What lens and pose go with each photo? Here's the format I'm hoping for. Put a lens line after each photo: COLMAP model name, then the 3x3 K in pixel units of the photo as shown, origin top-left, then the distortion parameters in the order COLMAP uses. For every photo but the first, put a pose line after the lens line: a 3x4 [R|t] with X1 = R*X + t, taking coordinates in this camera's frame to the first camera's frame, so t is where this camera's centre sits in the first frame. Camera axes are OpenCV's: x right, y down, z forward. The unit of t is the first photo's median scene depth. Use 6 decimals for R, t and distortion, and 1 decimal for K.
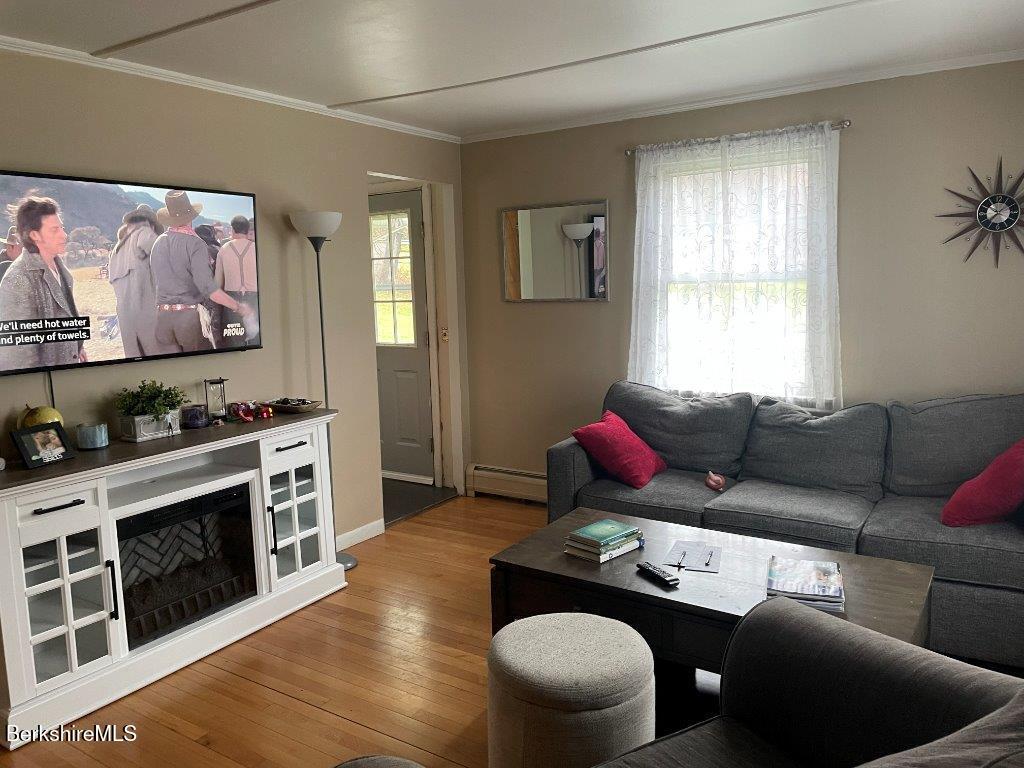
lens RADIAL K [[768.1, 0, 511.8], [0, 768.1, 380.4], [0, 0, 1]] dist [0.007647, -0.010470]
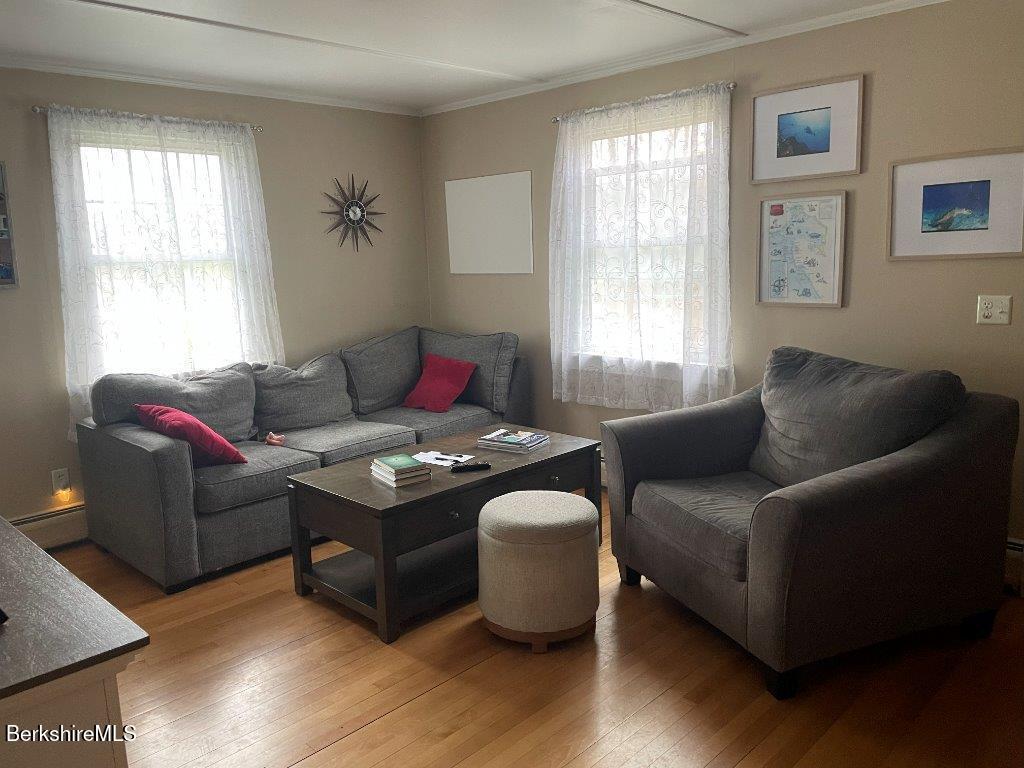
lens RADIAL K [[768.1, 0, 512.5], [0, 768.1, 384.3], [0, 0, 1]] dist [0.007647, -0.010470]
pose [[0.189106, -0.142986, 0.971491, -0.730802], [0.156507, 0.981084, 0.113933, -0.018698], [-0.969404, 0.130500, 0.207907, 0.431238]]
